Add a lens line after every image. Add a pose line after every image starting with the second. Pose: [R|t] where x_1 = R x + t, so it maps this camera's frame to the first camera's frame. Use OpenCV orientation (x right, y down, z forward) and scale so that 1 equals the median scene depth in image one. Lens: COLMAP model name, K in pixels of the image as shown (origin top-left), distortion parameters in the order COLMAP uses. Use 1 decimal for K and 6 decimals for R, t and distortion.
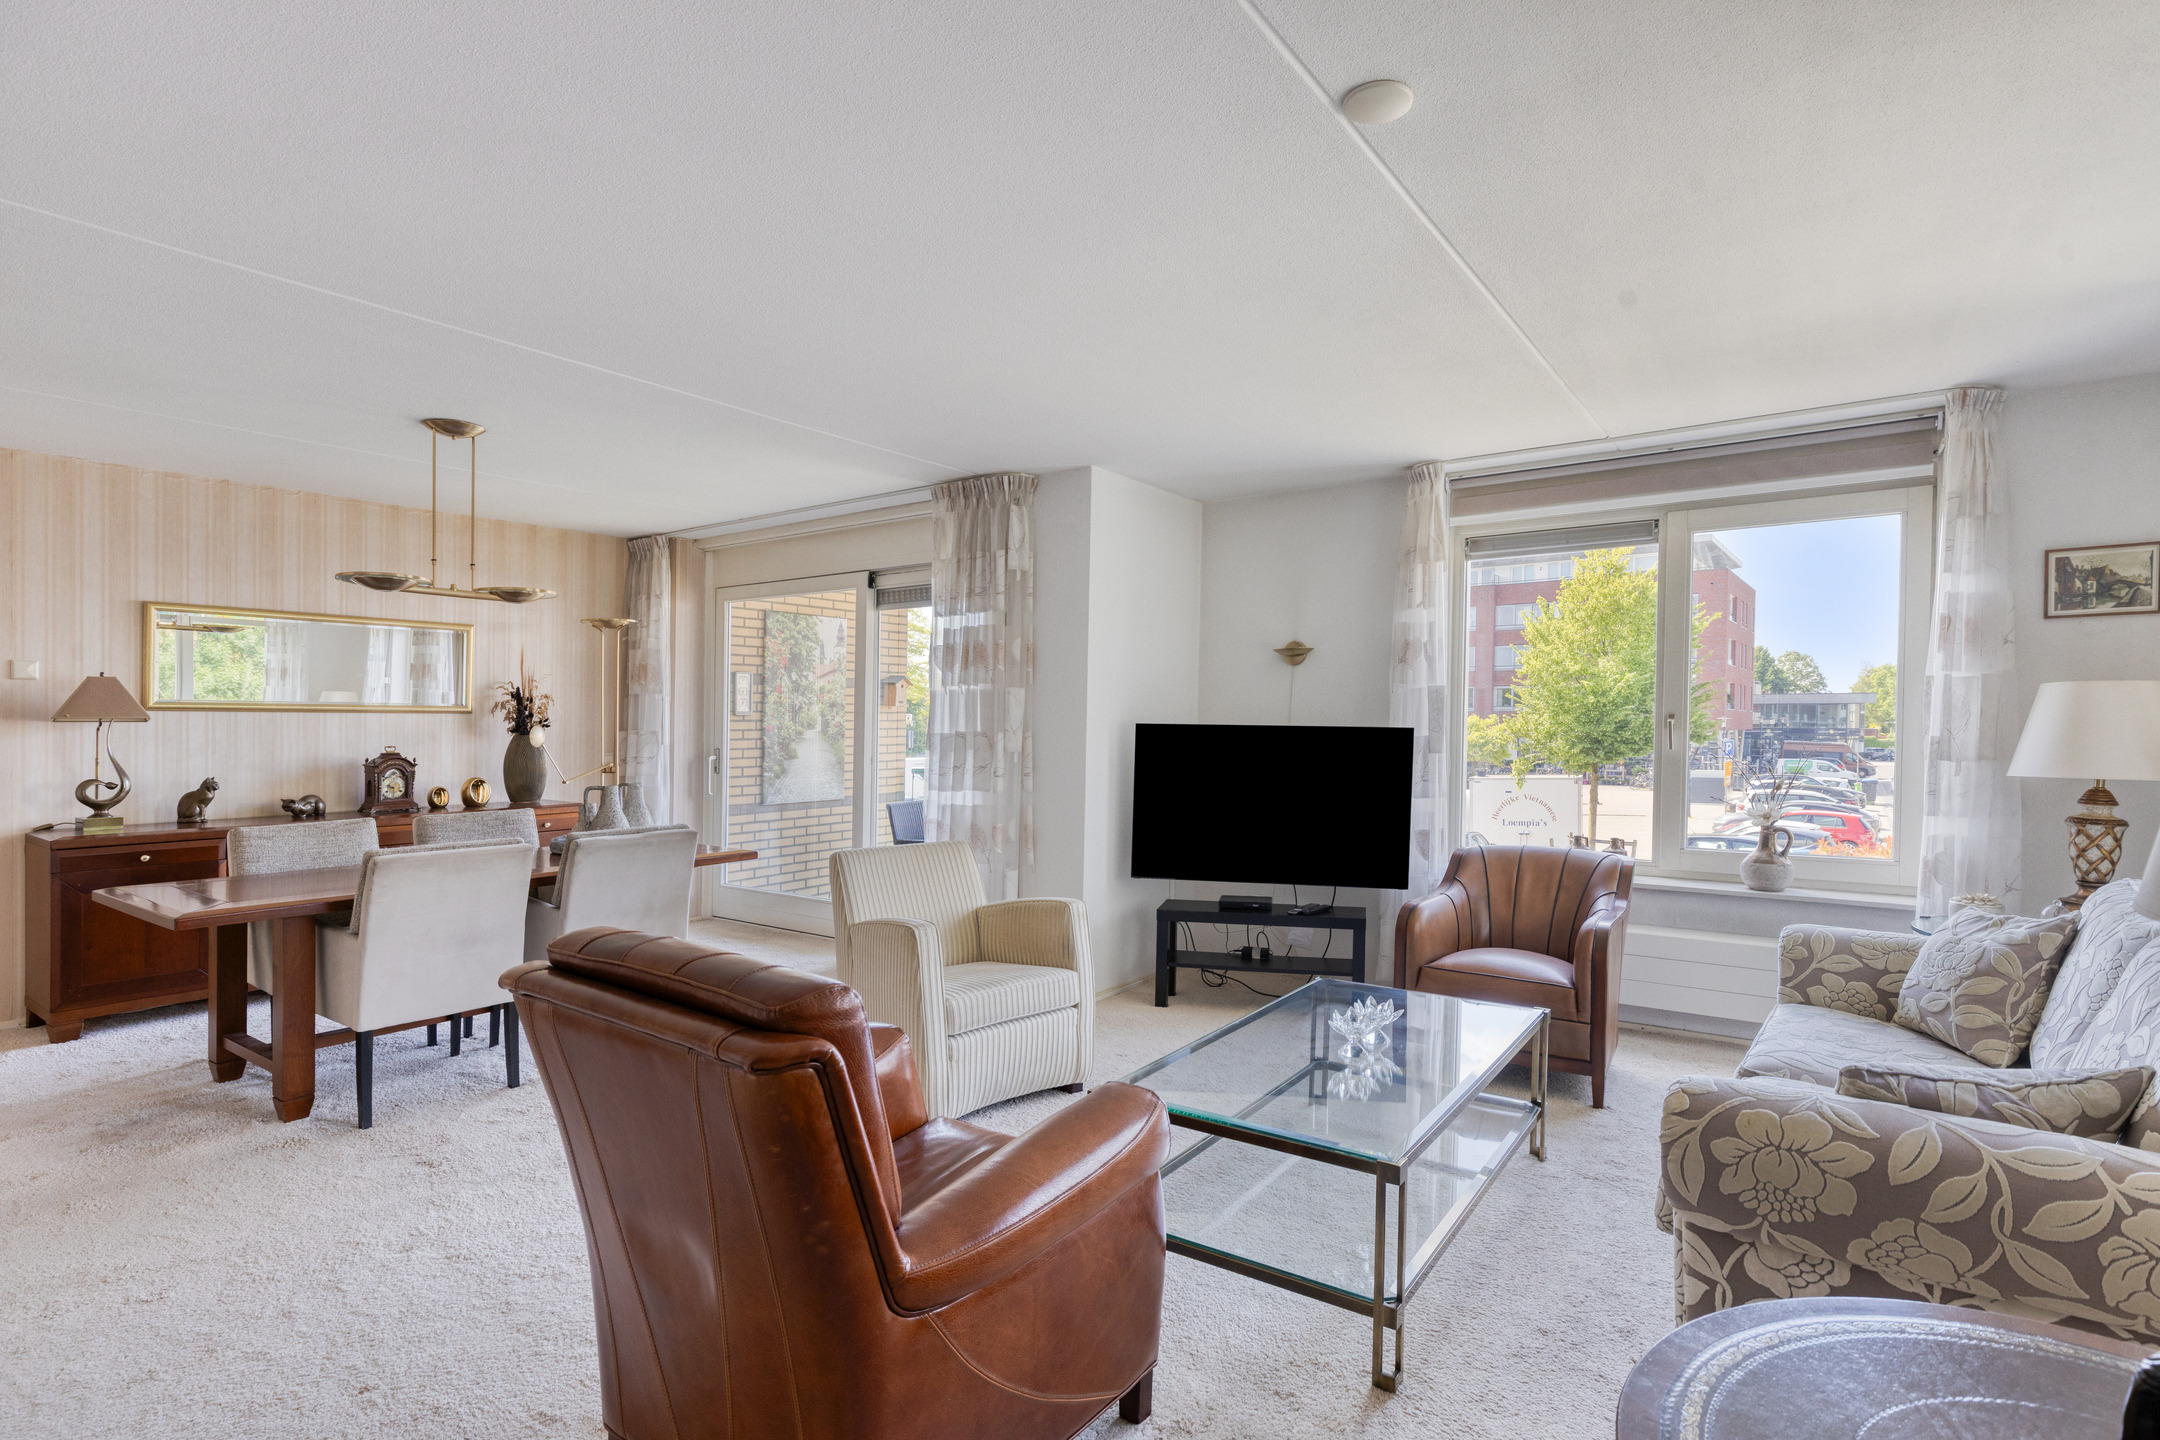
lens RADIAL K [[1090.1, 0, 1080.0], [0, 1090.1, 720.0], [0, 0, 1]] dist [0.005526, 0.001094]
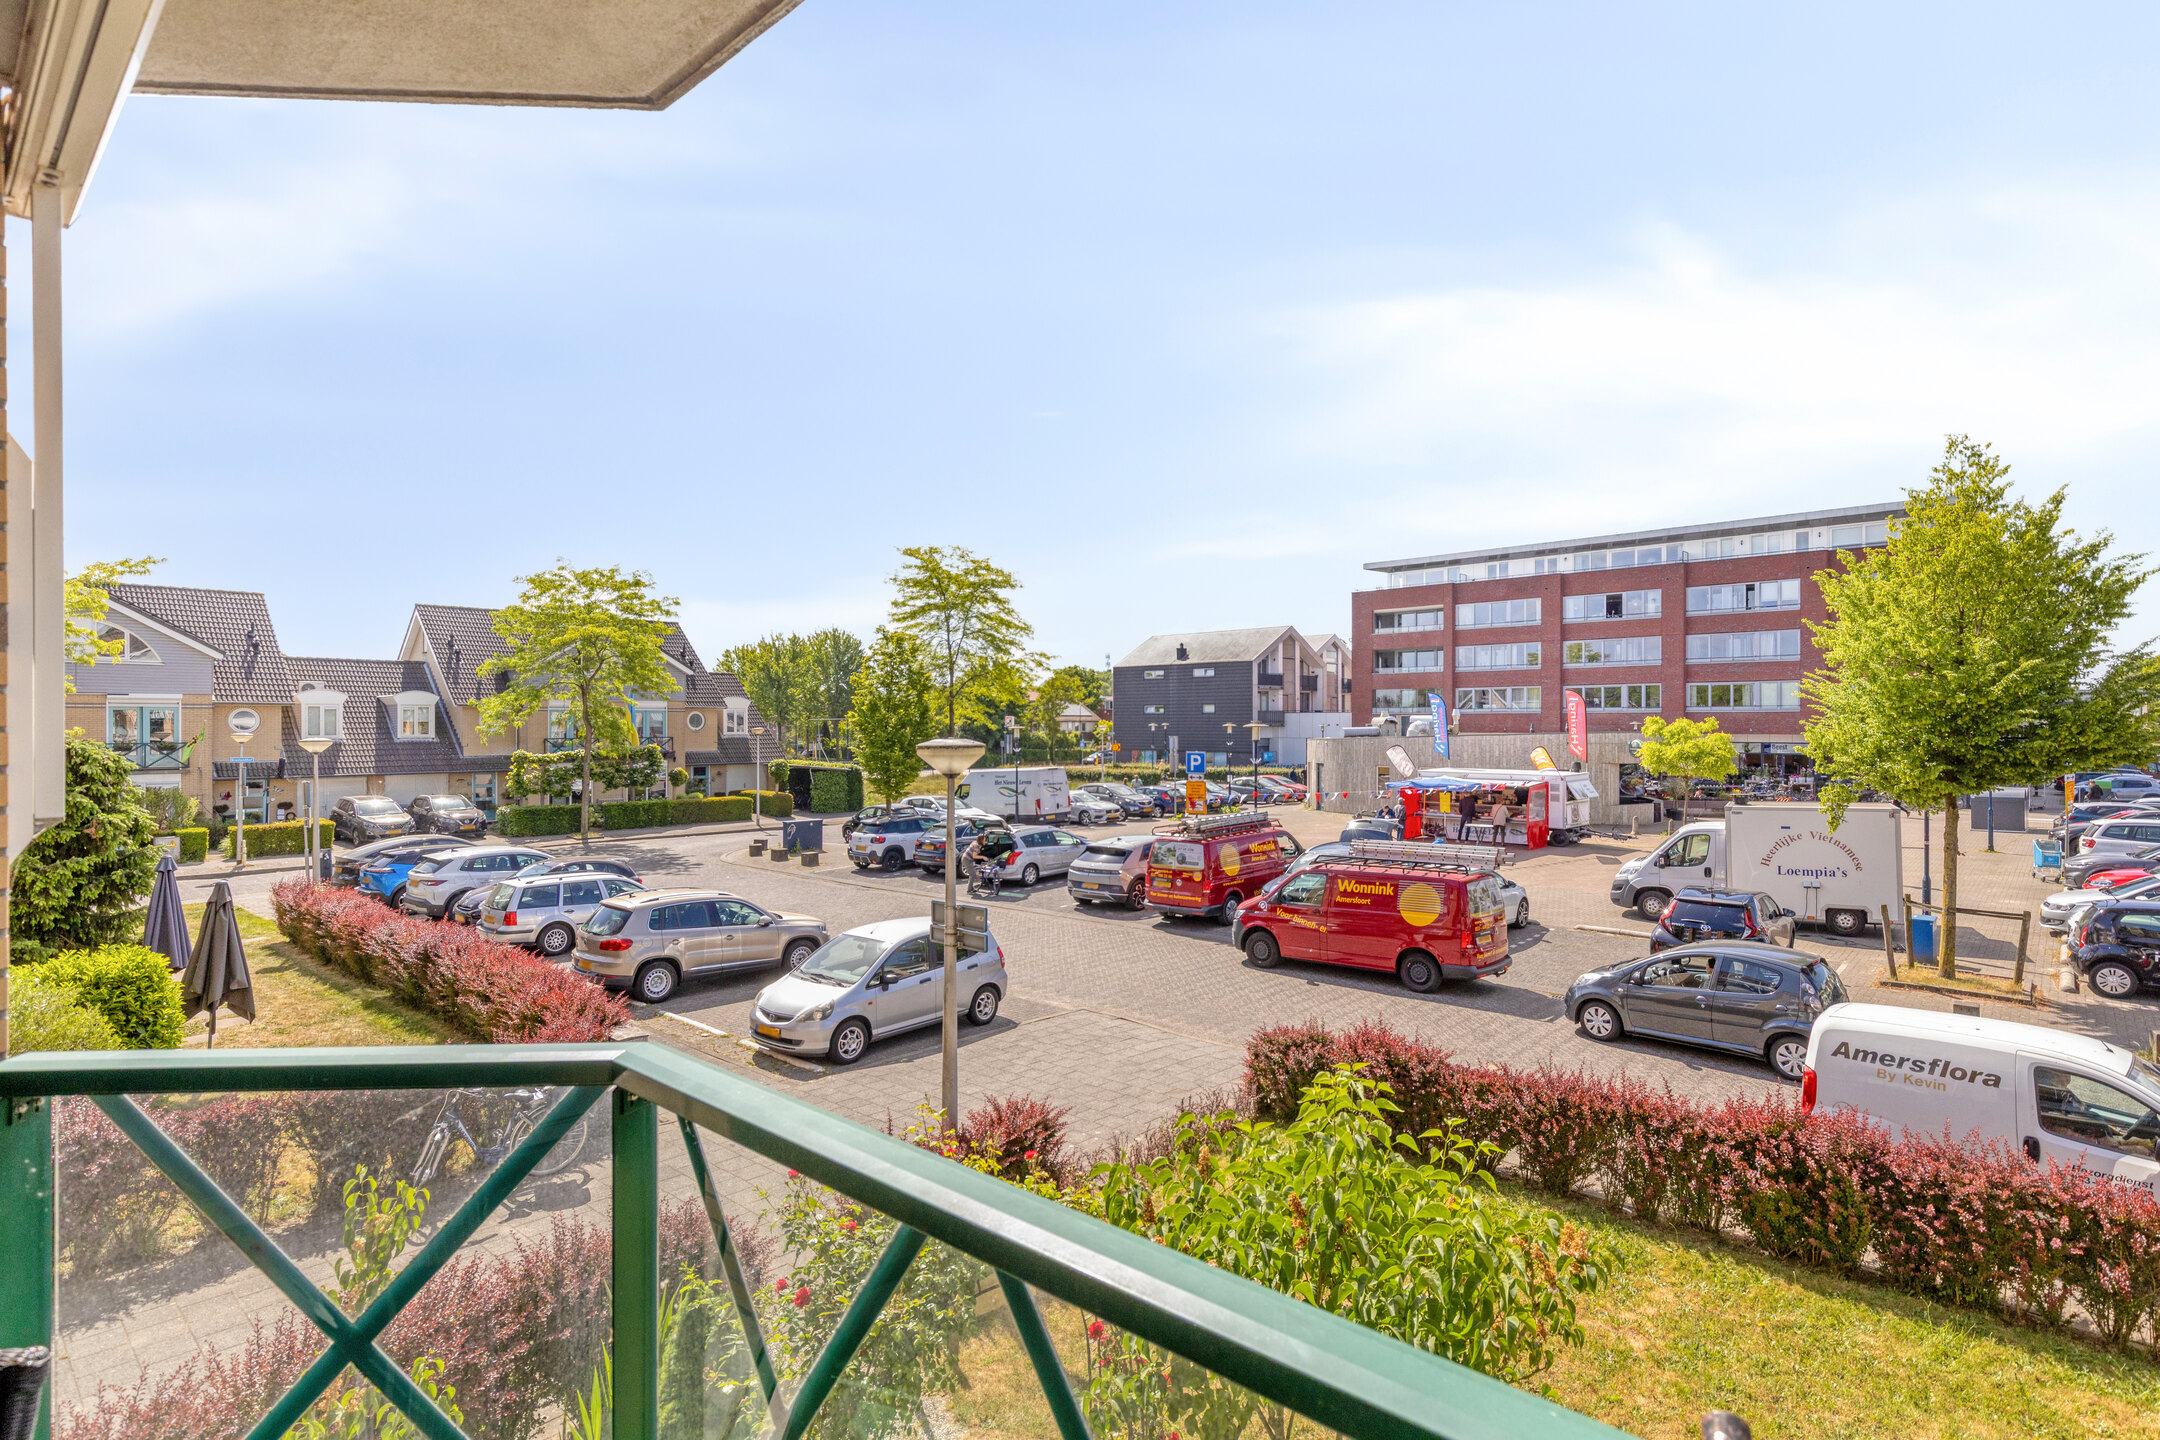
lens RADIAL K [[1090.1, 0, 1080.0], [0, 1090.1, 720.0], [0, 0, 1]] dist [0.005526, 0.001094]
pose [[0.994534, -0.000834, -0.104407, 0.007453], [0.000808, 1.000000, -0.000299, -0.006271], [0.104407, 0.000213, 0.994535, 0.284803]]
